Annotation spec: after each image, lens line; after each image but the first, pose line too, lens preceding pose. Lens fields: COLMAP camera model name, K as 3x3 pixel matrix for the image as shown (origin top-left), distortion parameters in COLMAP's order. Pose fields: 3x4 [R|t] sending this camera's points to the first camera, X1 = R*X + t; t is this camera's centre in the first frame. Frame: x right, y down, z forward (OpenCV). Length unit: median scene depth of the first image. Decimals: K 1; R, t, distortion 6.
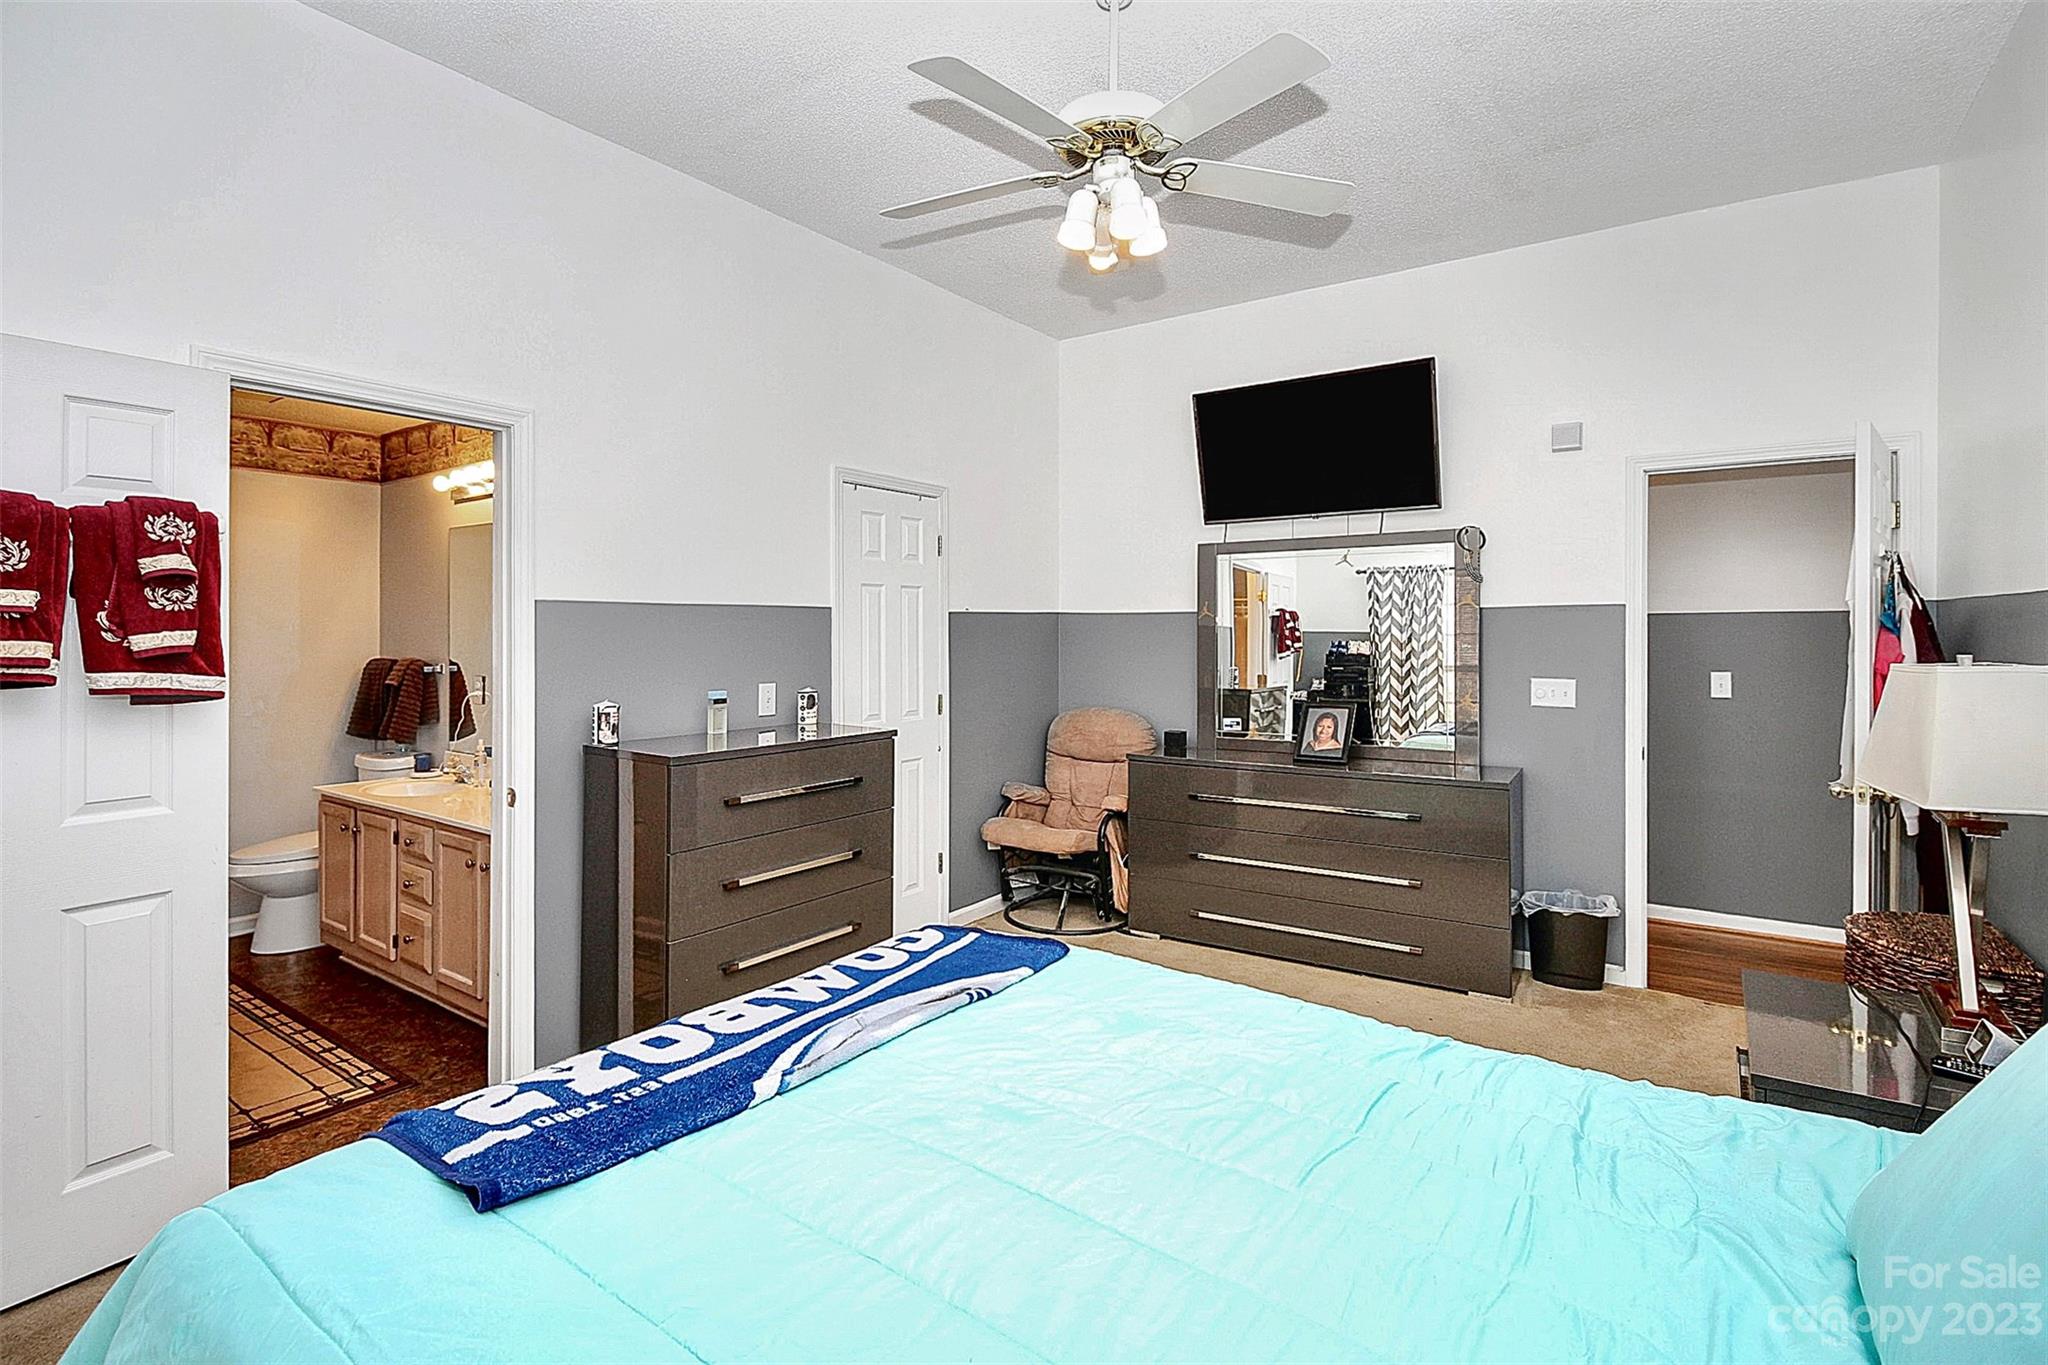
lens RADIAL K [[971.6, 0, 1004.9], [0, 971.6, 640.4], [0, 0, 1]] dist [-0.006426, -0.000407]
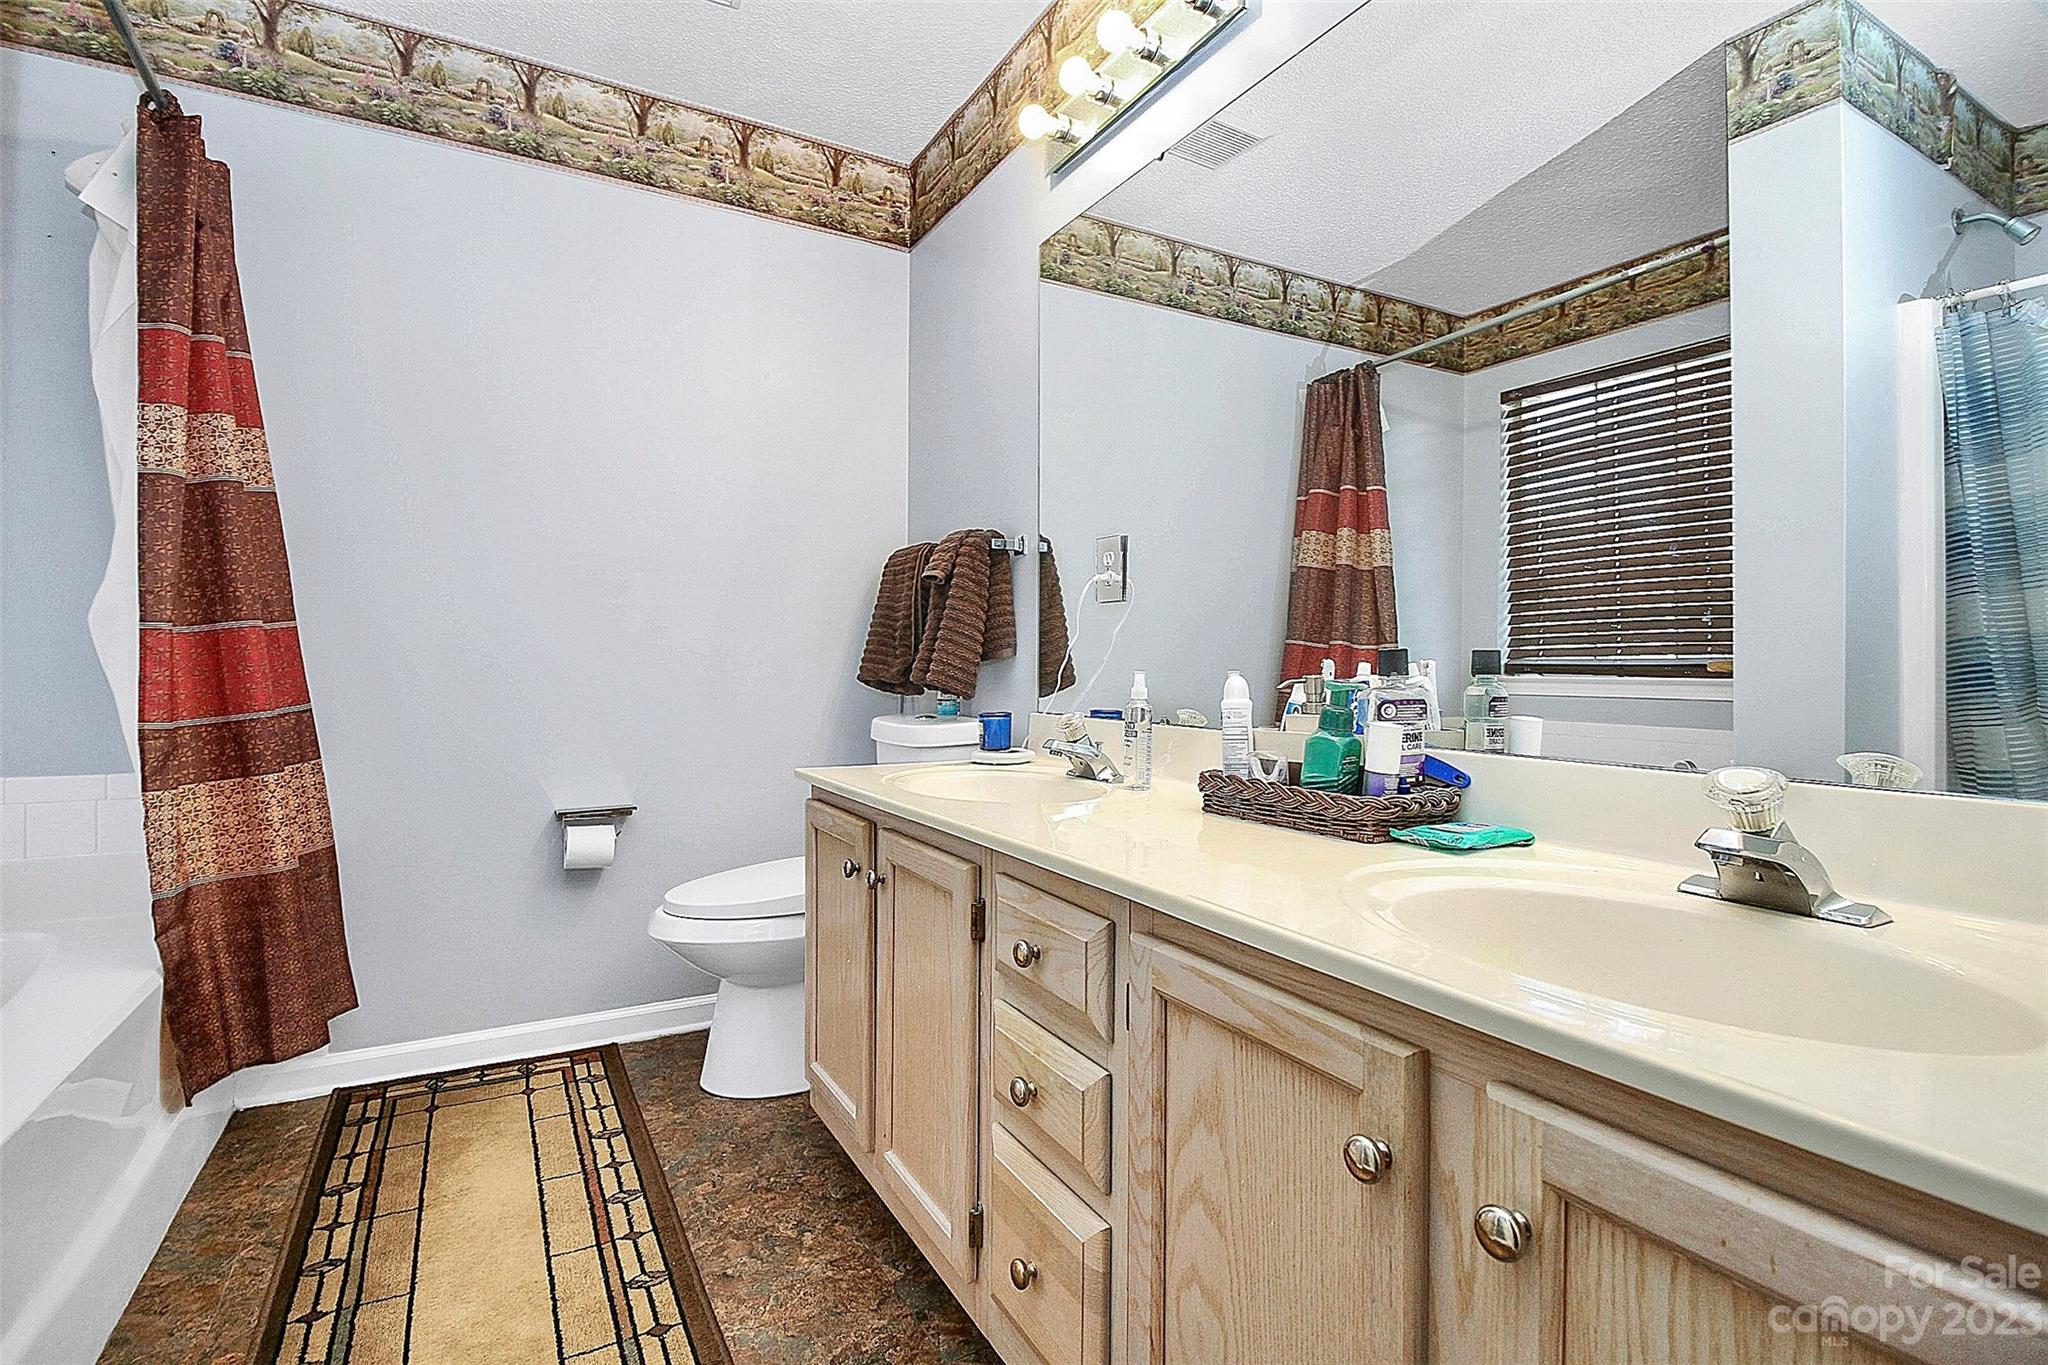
lens RADIAL K [[977.4, 0, 1043.9], [0, 977.4, 689.9], [0, 0, 1]] dist [-0.003425, -0.000772]
pose [[0.919904, 0.022317, -0.391509, -0.387076], [-0.012931, 0.999563, 0.026596, 0.091033], [0.391931, -0.019403, 0.919790, 0.564928]]
